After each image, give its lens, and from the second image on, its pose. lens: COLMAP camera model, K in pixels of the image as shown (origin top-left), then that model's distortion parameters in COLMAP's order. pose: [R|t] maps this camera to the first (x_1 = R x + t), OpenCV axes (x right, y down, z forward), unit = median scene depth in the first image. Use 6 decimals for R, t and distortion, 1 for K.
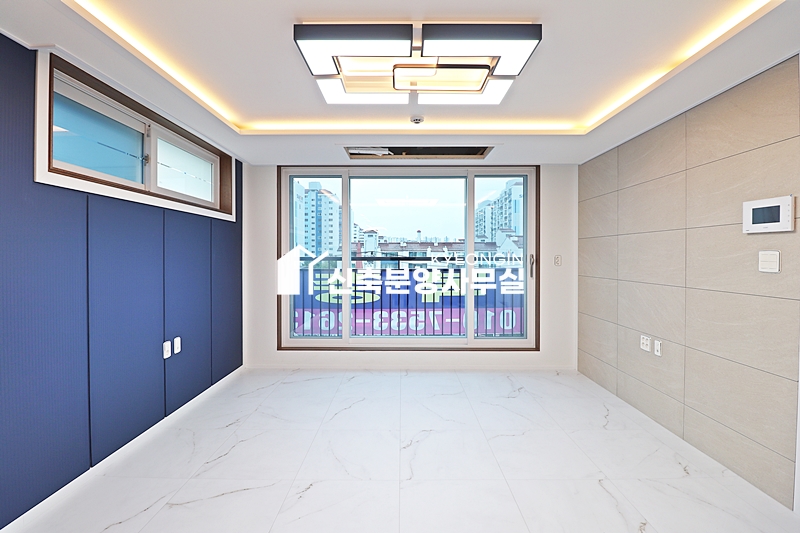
lens RADIAL K [[367.5, 0, 401.2], [0, 367.5, 259.2], [0, 0, 1]] dist [-0.002281, -0.012842]
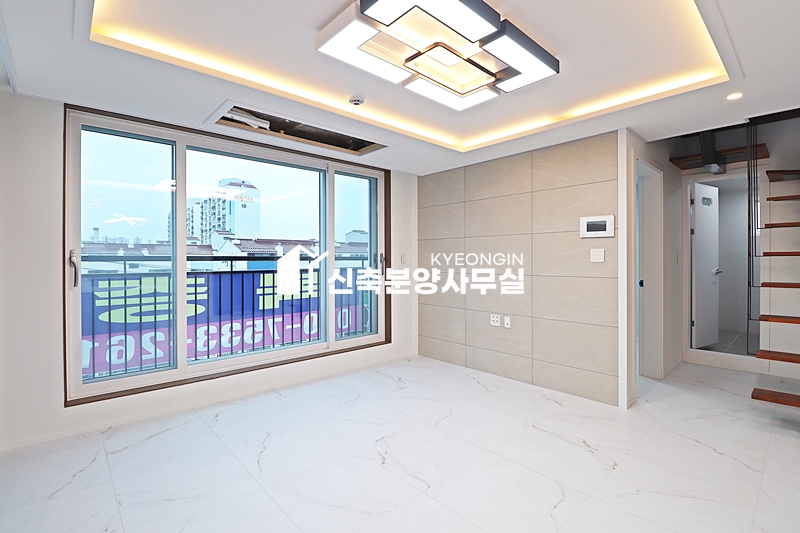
lens RADIAL K [[370.6, 0, 402.9], [0, 370.6, 259.1], [0, 0, 1]] dist [-0.000452, -0.012904]
pose [[0.734864, -0.001222, 0.678214, -0.315520], [0.009409, 0.999921, -0.008393, 0.012573], [-0.678150, 0.012549, 0.734817, 0.164225]]
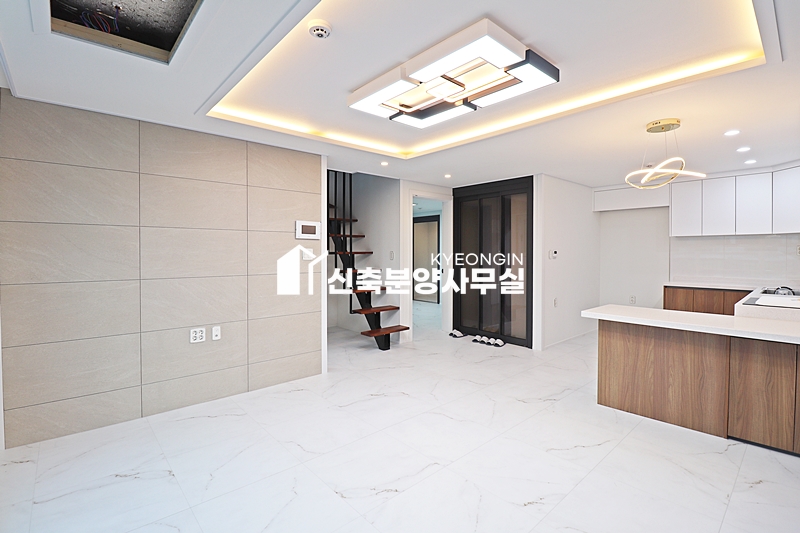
lens RADIAL K [[372.7, 0, 398.7], [0, 372.7, 256.4], [0, 0, 1]] dist [-0.000916, -0.013969]
pose [[-0.667088, -0.009791, 0.744915, -0.330101], [0.006175, 0.999807, 0.018671, -0.007048], [-0.744954, 0.017055, -0.666898, 0.847676]]
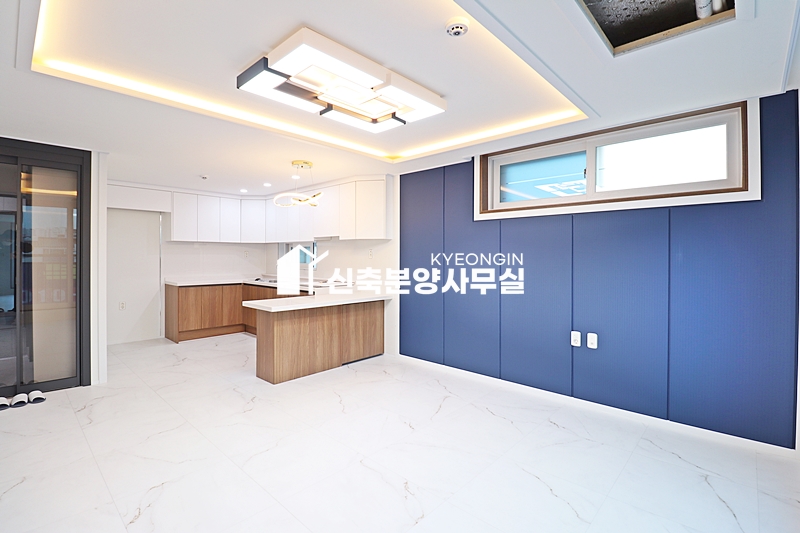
lens RADIAL K [[372.7, 0, 398.7], [0, 372.7, 256.4], [0, 0, 1]] dist [-0.000916, -0.013969]
pose [[-0.688967, -0.002445, -0.724788, 0.350535], [-0.009915, 0.999933, 0.006052, -0.004134], [0.724725, 0.011356, -0.688945, 0.867239]]
